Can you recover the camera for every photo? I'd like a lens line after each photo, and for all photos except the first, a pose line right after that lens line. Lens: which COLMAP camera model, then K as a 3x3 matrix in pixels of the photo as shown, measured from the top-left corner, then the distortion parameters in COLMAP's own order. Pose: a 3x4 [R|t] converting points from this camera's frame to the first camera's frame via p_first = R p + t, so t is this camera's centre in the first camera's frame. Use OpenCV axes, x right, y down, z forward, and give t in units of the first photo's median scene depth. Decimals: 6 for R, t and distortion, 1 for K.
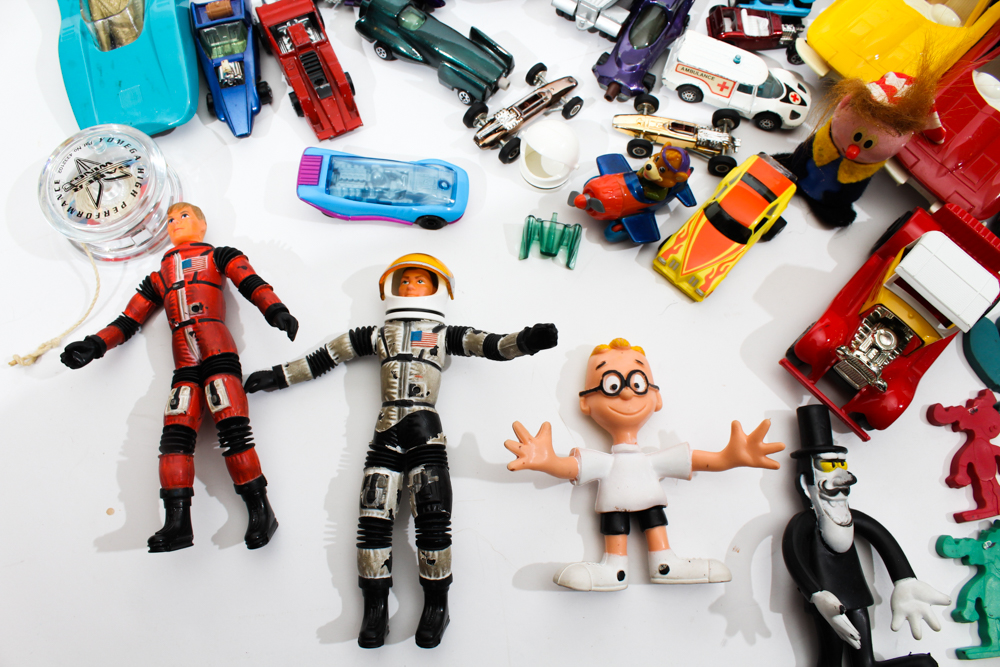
lens RADIAL K [[814.1, 0, 477.3], [0, 814.1, 351.2], [0, 0, 1]] dist [-0.157717, 0.094450]
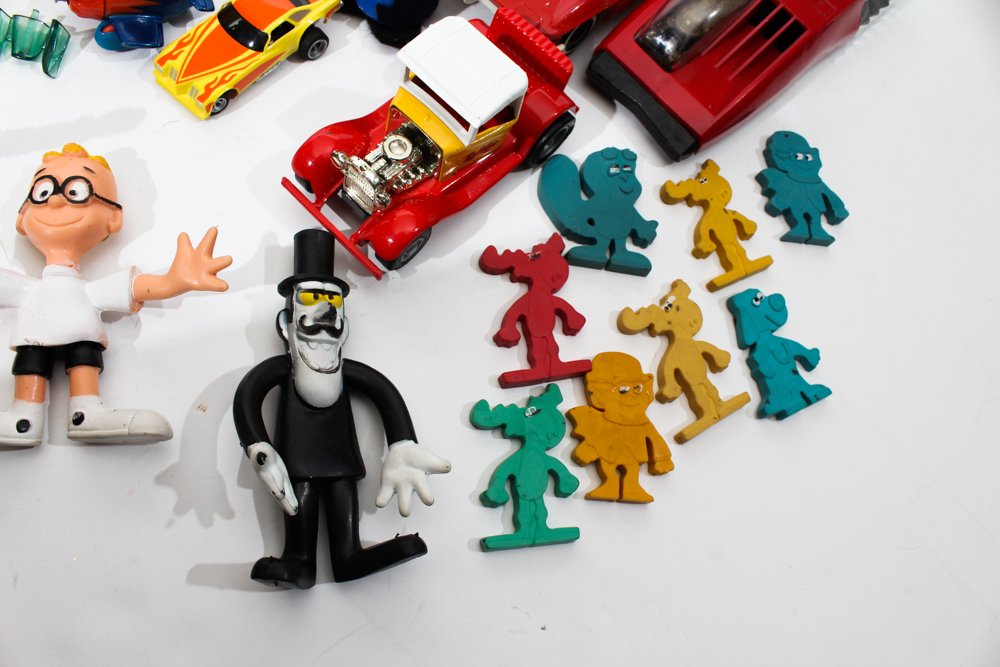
lens RADIAL K [[814.1, 0, 490.6], [0, 814.1, 357.5], [0, 0, 1]] dist [-0.157717, 0.094450]
pose [[0.985394, 0.022483, 0.168801, 0.441647], [-0.017726, 0.999404, -0.029635, 0.203977], [-0.169367, 0.026210, 0.985204, 0.164144]]
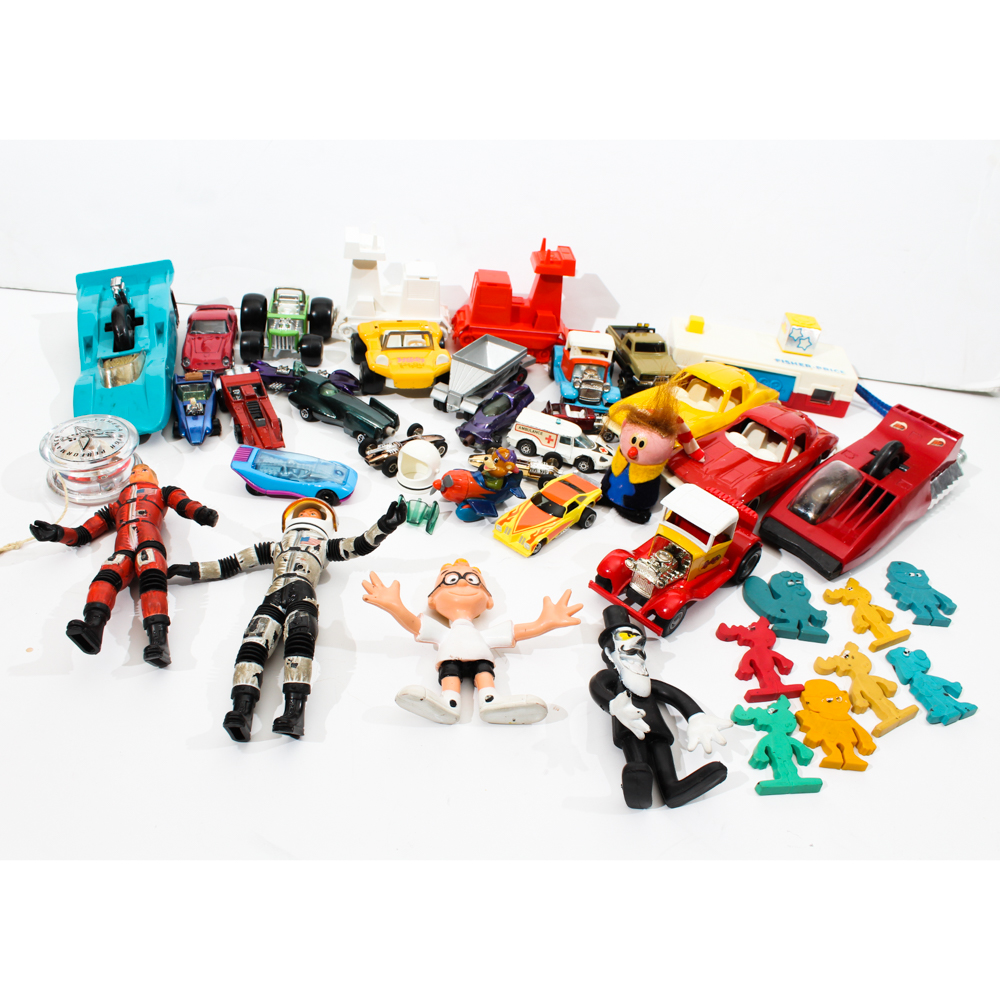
lens RADIAL K [[901.2, 0, 471.8], [0, 901.2, 495.1], [0, 0, 1]] dist [-0.154272, 0.081987]
pose [[0.997163, 0.055607, 0.050735, 0.109181], [-0.015780, 0.813447, -0.581425, 0.712477], [-0.073602, 0.578975, 0.812017, -0.228092]]
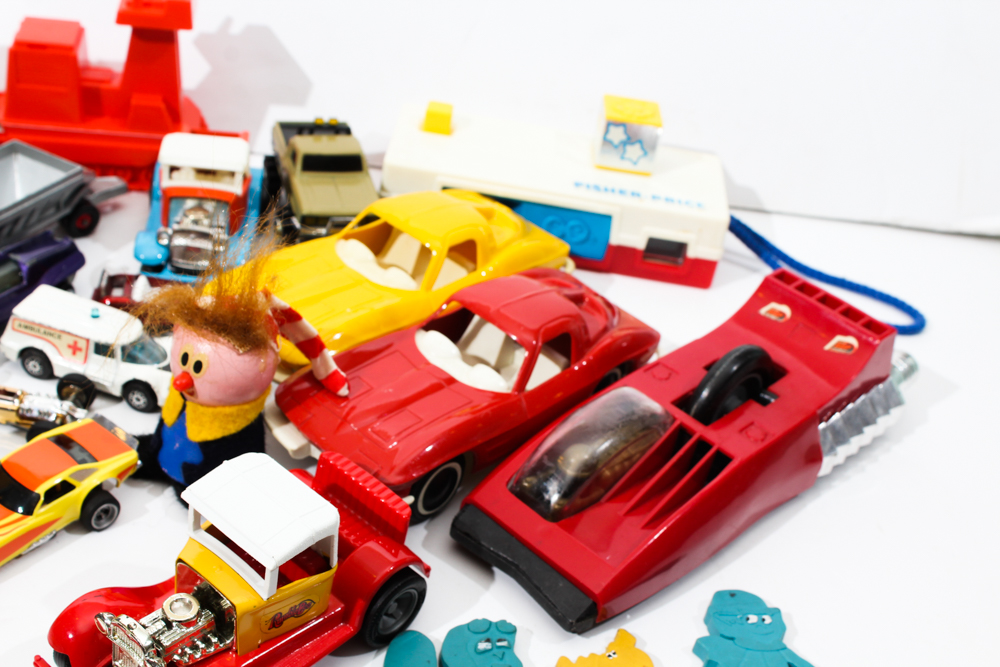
lens RADIAL K [[1399.0, 0, 474.8], [0, 1399.0, 320.6], [0, 0, 1]] dist [-0.038841, 0.000000]
pose [[0.992231, 0.052922, 0.112594, 0.568783], [0.025944, 0.797103, -0.603285, 0.453272], [-0.121677, 0.601519, 0.789537, -0.067273]]
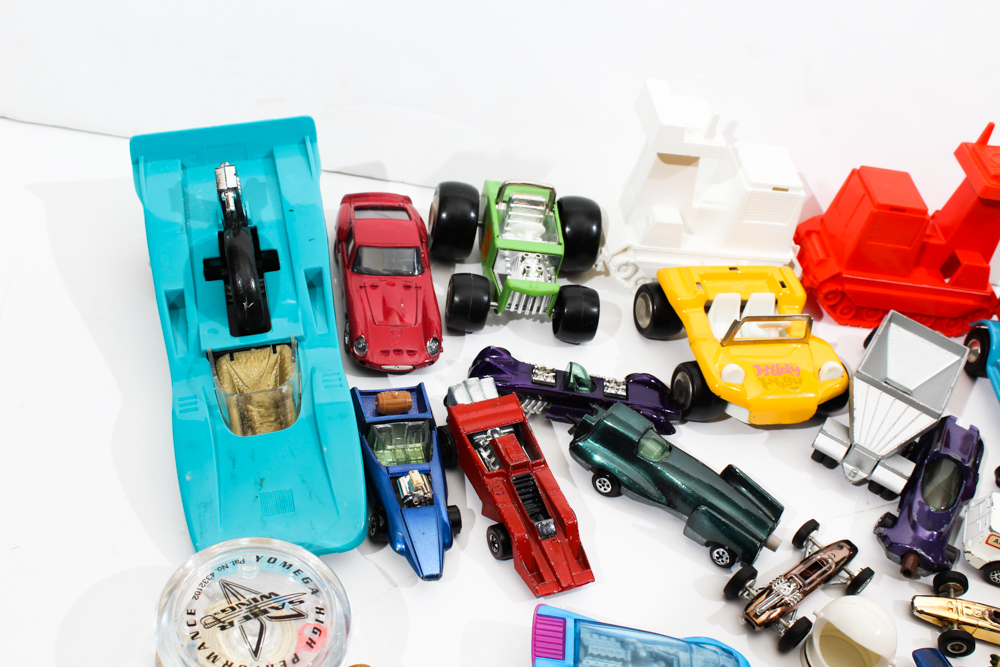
lens RADIAL K [[1226.6, 0, 479.6], [0, 1226.6, 309.8], [0, 0, 1]] dist [-0.069961, 0.000000]
pose [[0.987874, 0.115853, 0.103361, -0.412920], [-0.051445, 0.872376, -0.486122, 0.047481], [-0.146489, 0.474909, 0.867757, -0.056564]]
